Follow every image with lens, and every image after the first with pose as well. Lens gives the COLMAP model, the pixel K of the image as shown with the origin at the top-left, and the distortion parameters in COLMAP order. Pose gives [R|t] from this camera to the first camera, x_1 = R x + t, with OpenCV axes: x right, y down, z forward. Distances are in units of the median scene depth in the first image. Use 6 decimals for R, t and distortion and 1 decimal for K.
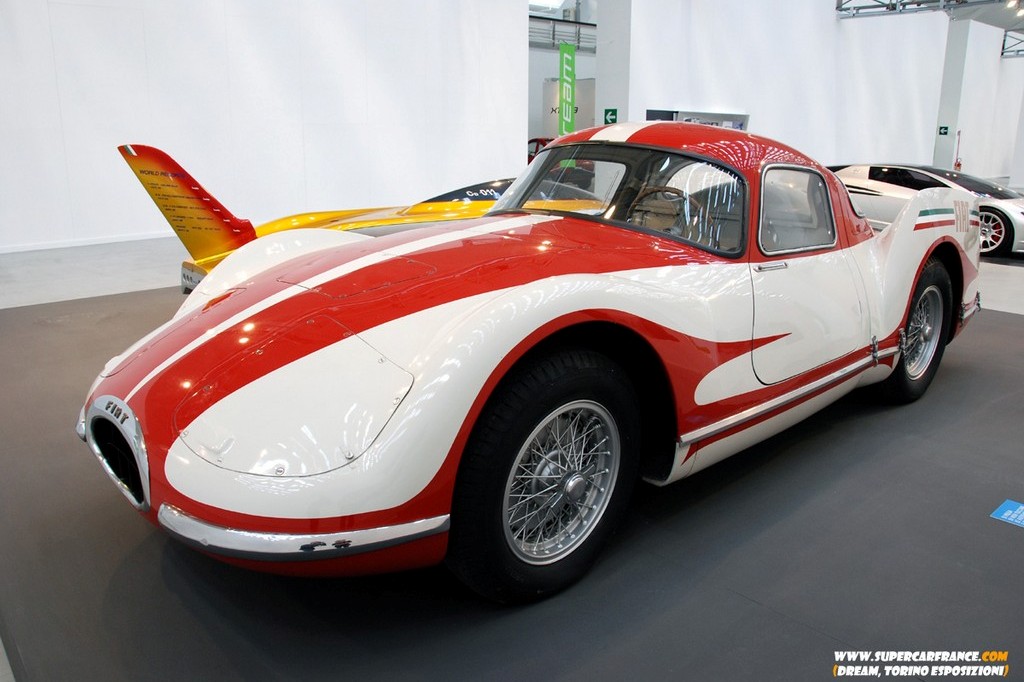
lens RADIAL K [[857.9, 0, 512.0], [0, 857.9, 341.0], [0, 0, 1]] dist [-0.085757, 0.049270]
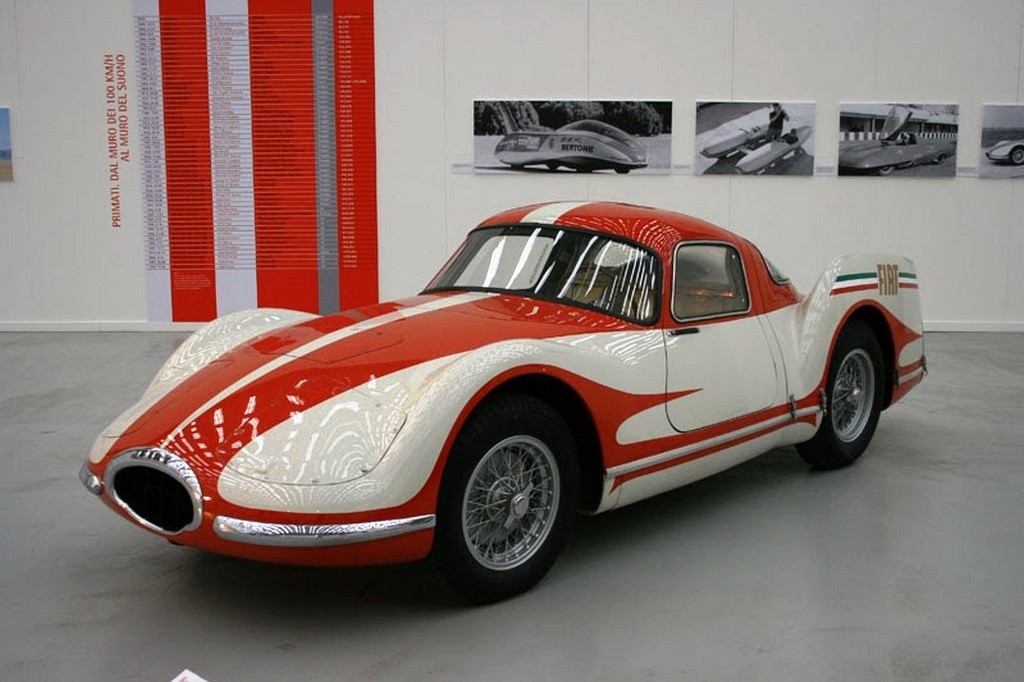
lens RADIAL K [[1481.2, 0, 512.0], [0, 1481.2, 341.0], [0, 0, 1]] dist [0.025093, 0.016860]
pose [[0.994932, -0.025595, 0.097239, -0.124120], [0.035430, 0.994275, -0.100807, 0.122438], [-0.094102, 0.103741, 0.990143, -0.989703]]
